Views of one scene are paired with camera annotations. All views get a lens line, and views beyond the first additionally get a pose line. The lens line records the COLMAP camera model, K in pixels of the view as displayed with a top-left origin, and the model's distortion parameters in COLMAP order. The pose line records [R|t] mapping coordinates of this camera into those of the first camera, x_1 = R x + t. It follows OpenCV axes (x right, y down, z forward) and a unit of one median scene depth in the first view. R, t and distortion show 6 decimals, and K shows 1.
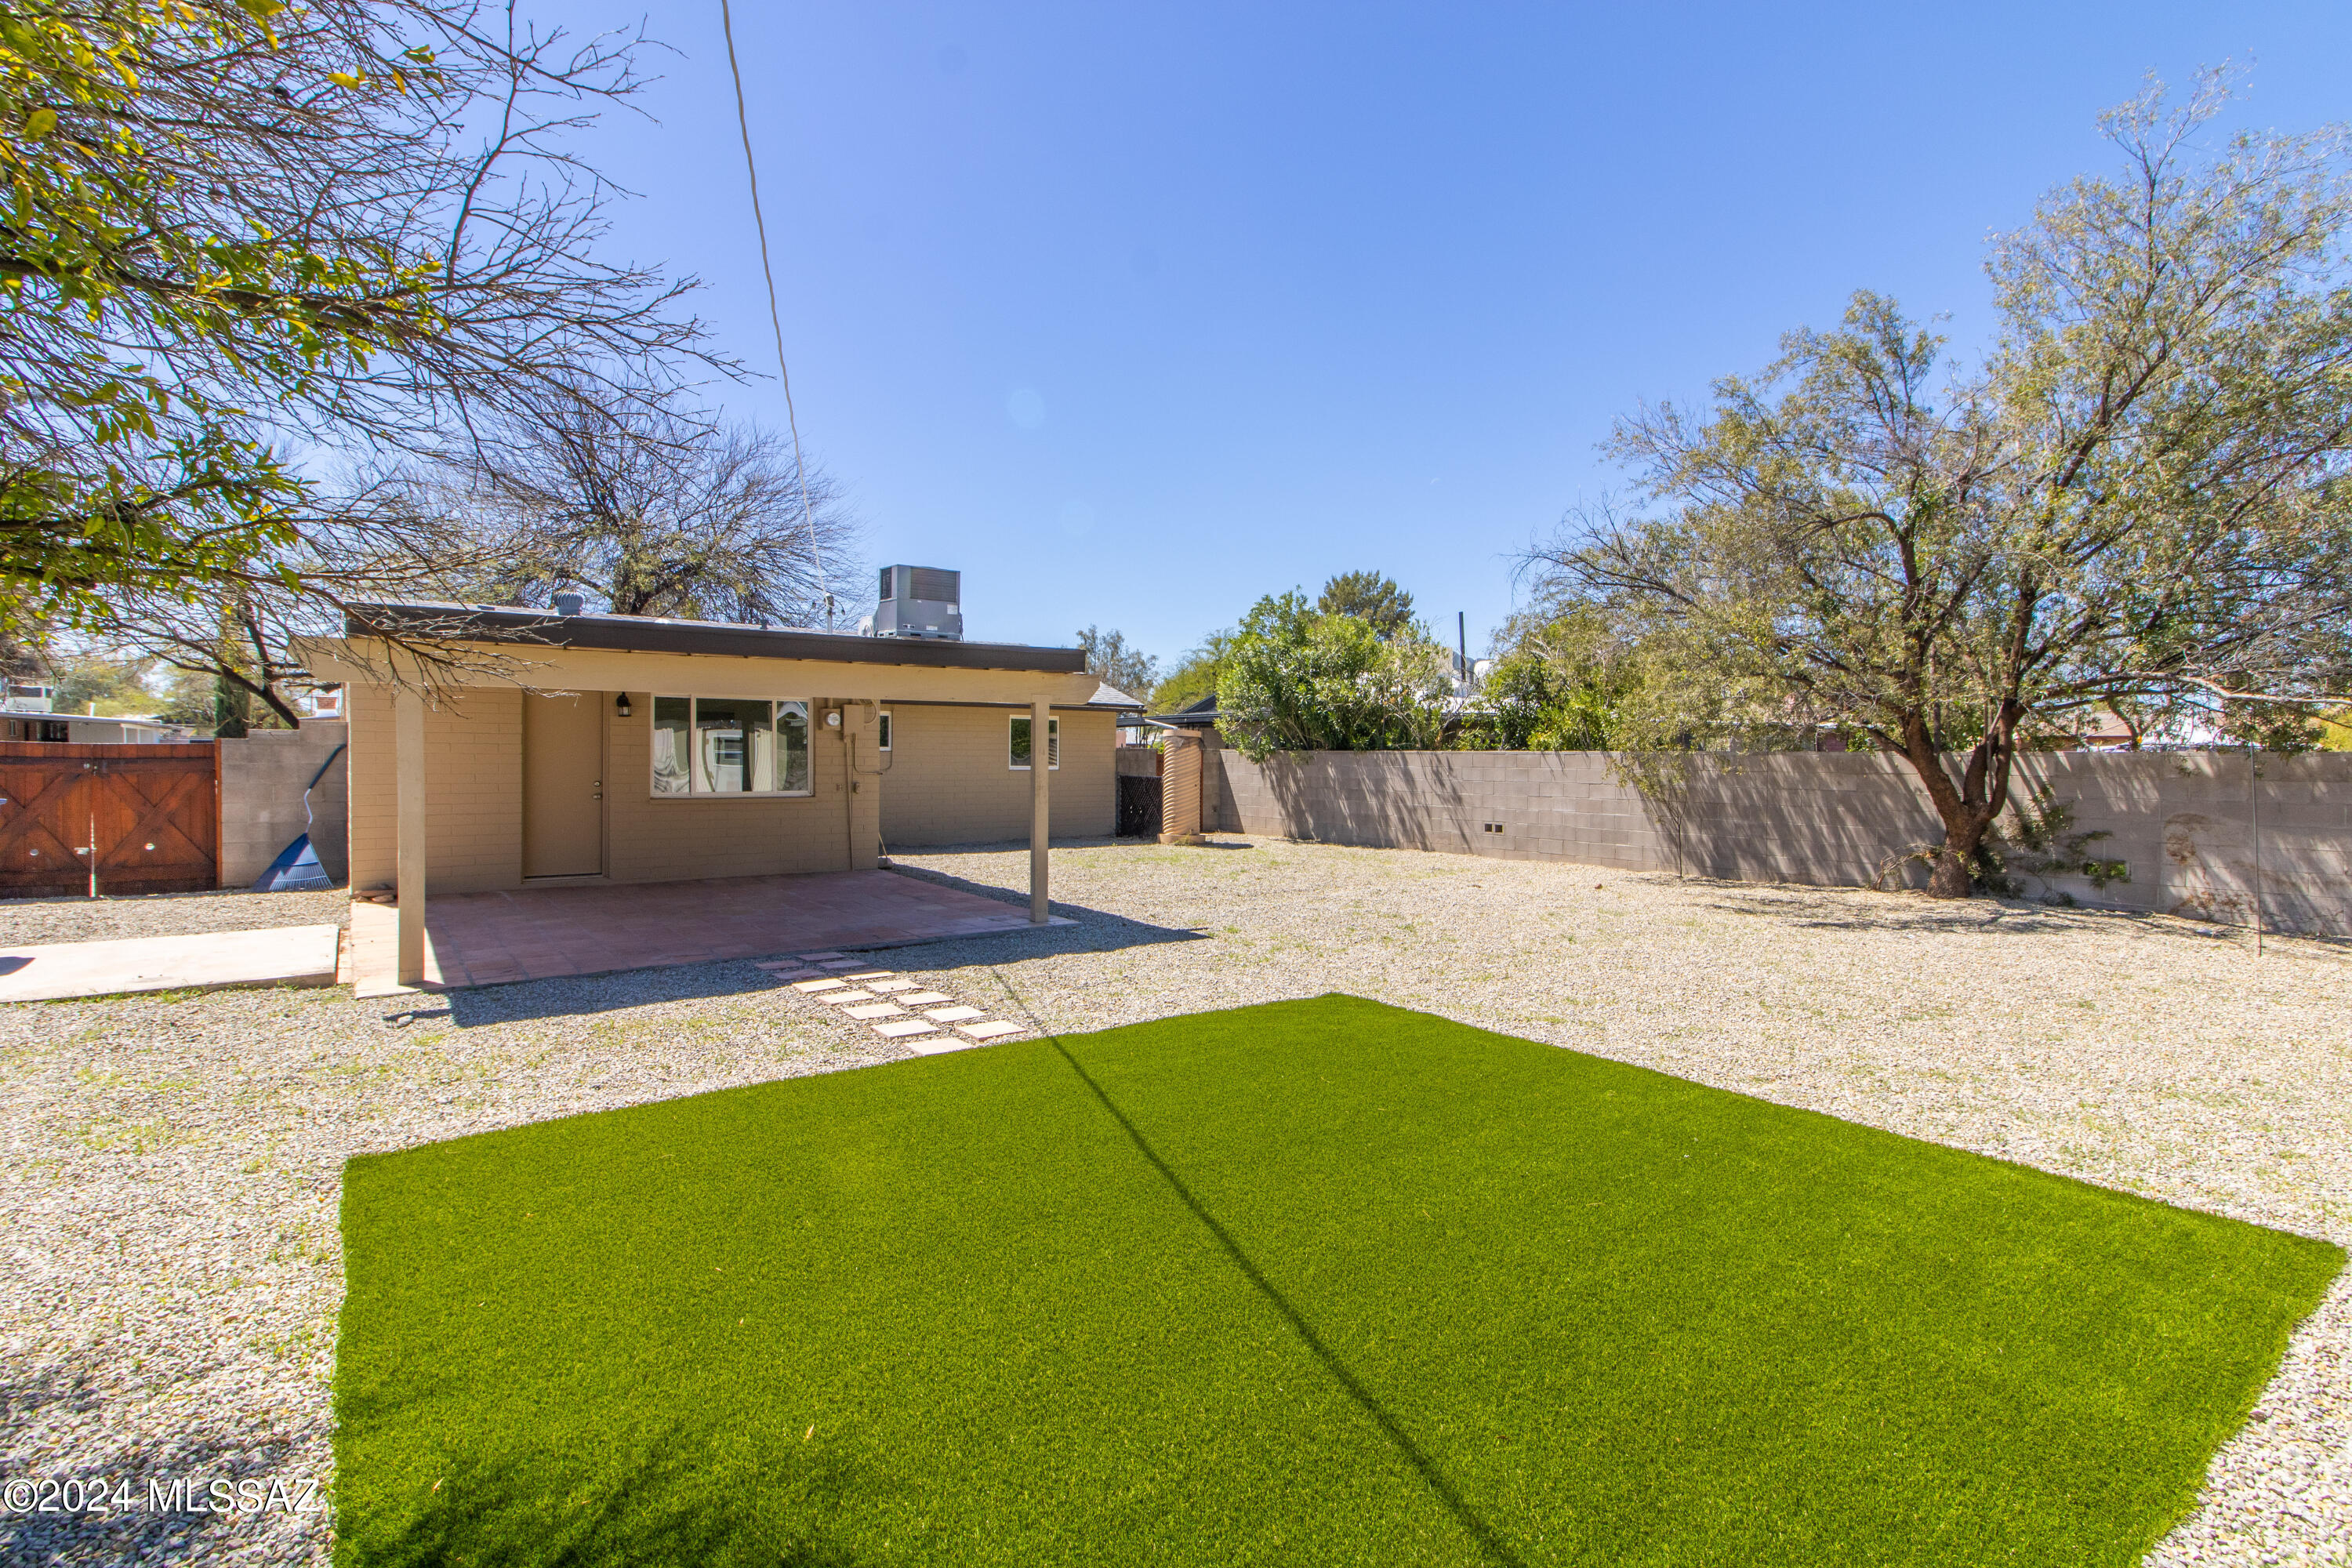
lens RADIAL K [[1100.7, 0, 1196.7], [0, 1100.7, 773.5], [0, 0, 1]] dist [0.002226, -0.003688]
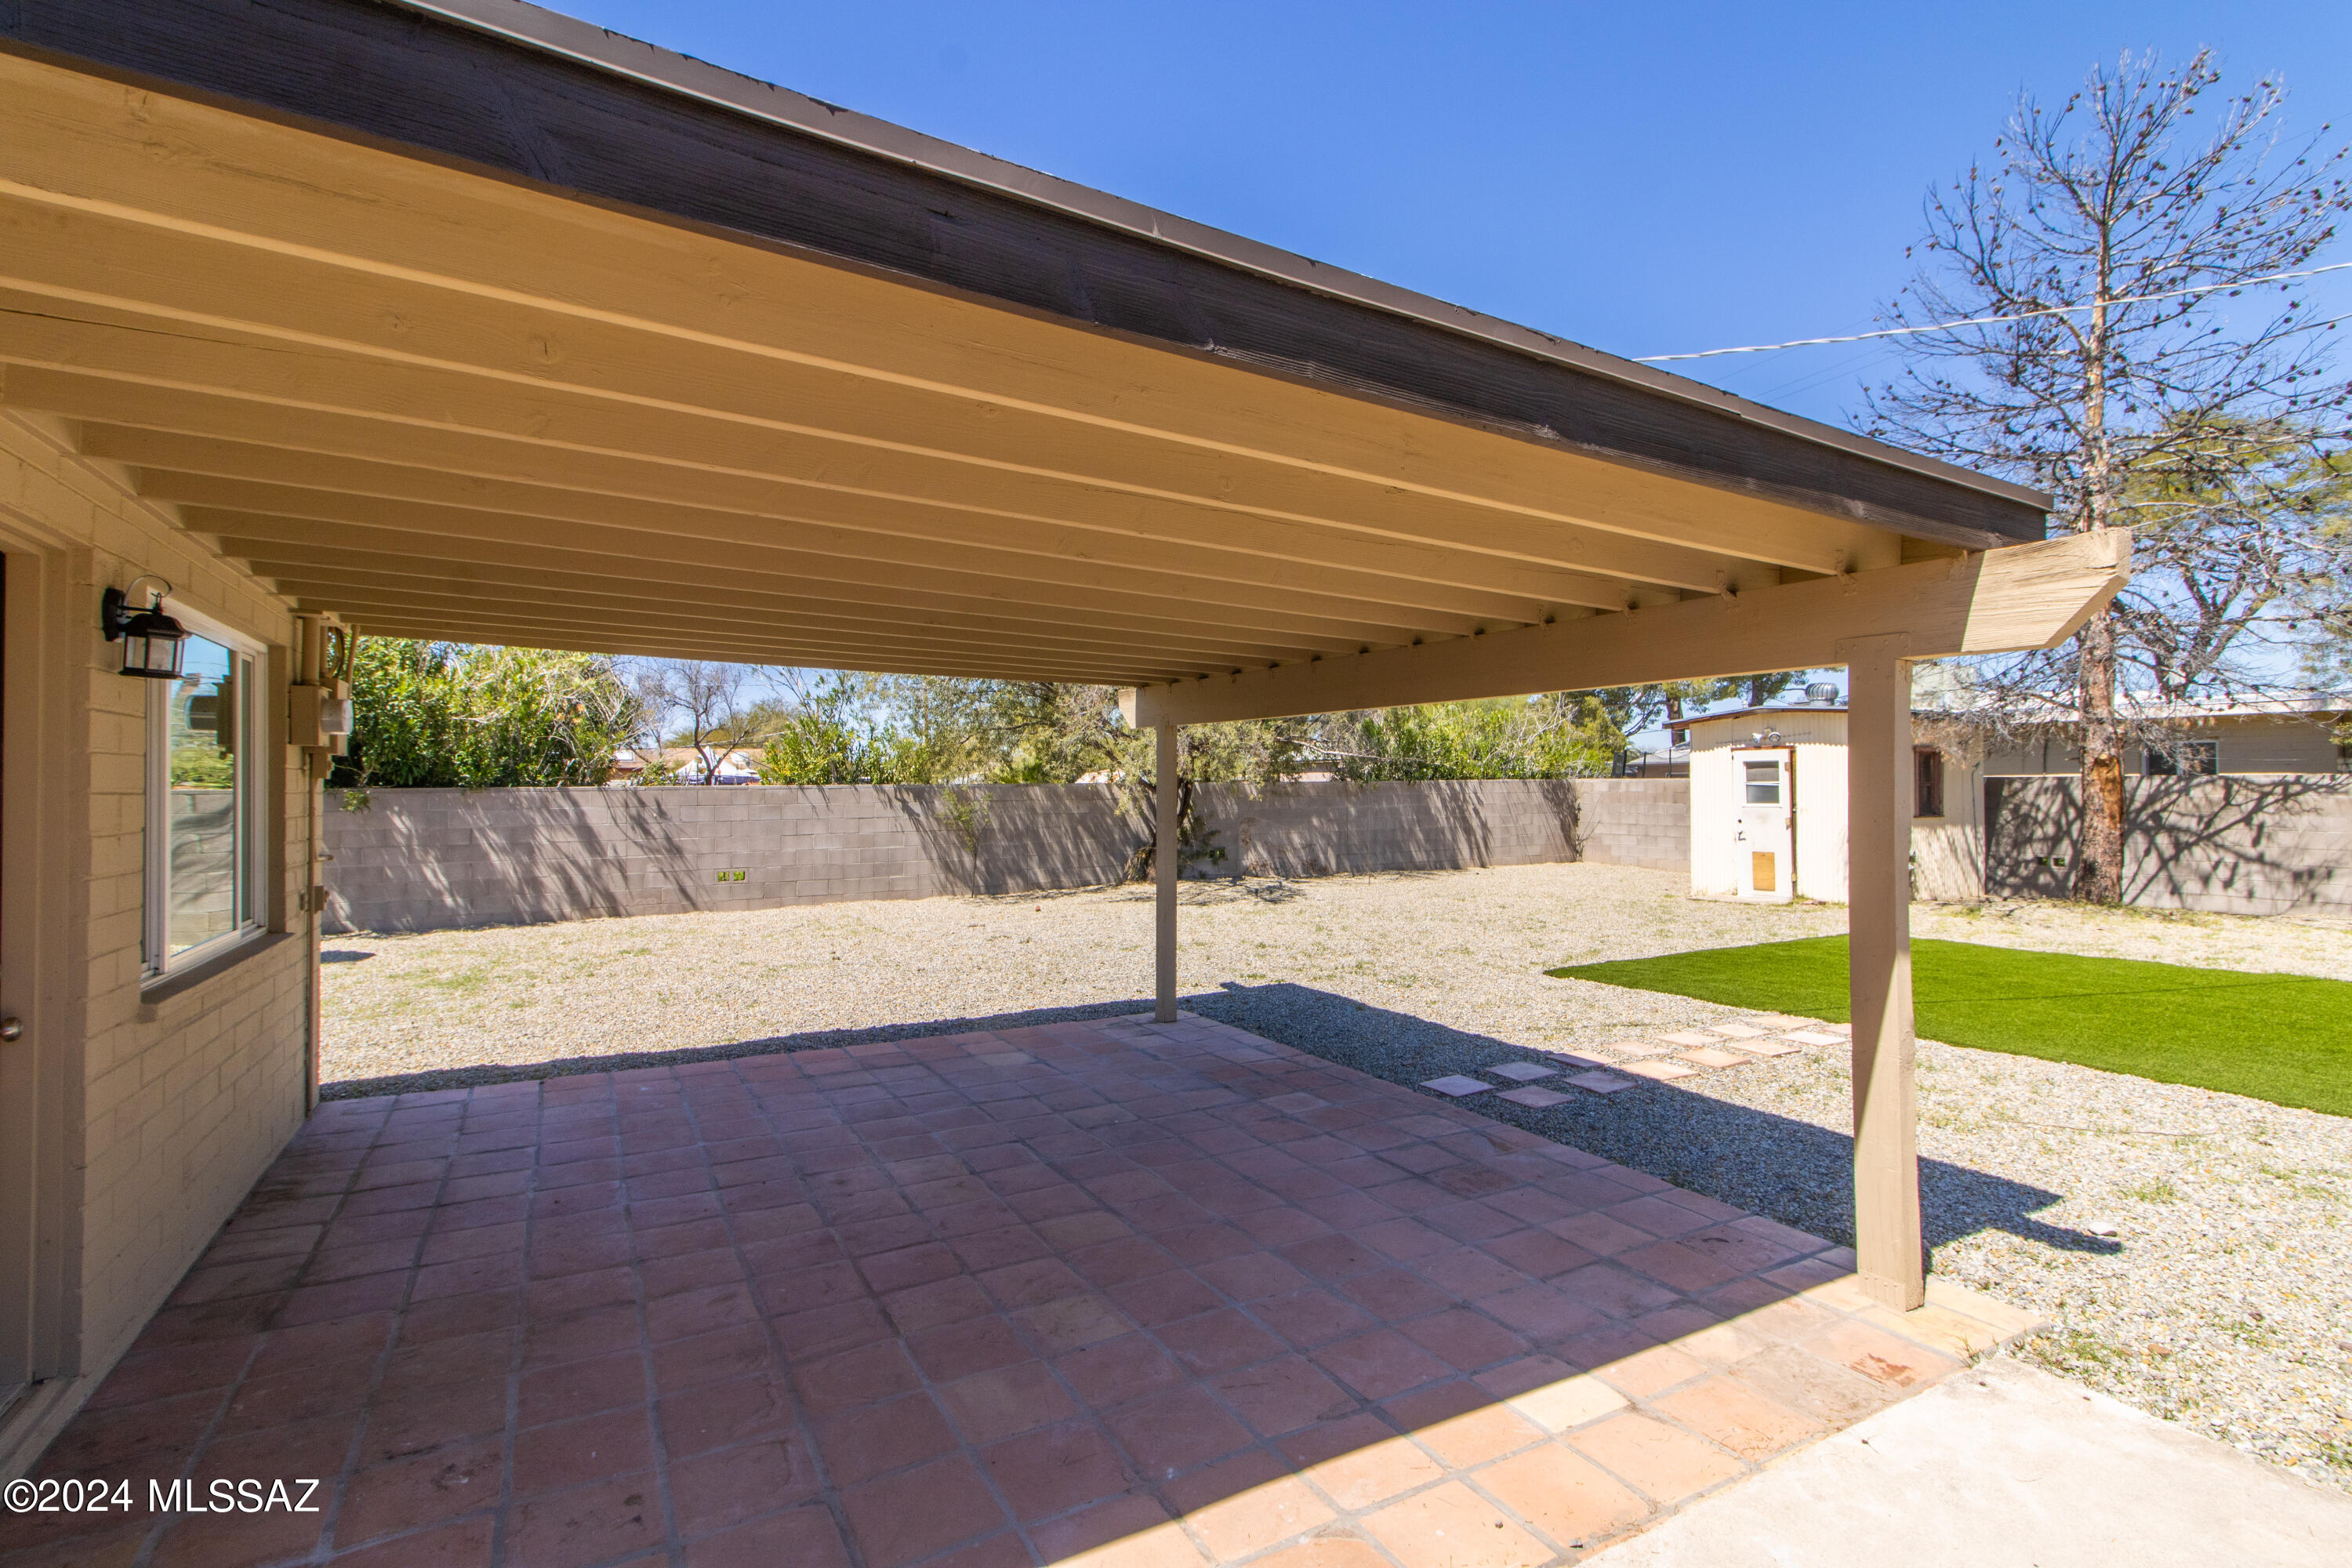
lens RADIAL K [[1101.7, 0, 1176.0], [0, 1101.7, 784.0], [0, 0, 1]] dist [0.000455, -0.000009]
pose [[0.142079, -0.009442, 0.989810, -0.498399], [0.027304, 0.999611, 0.005616, -0.017703], [-0.989479, 0.026228, 0.142282, 0.491175]]
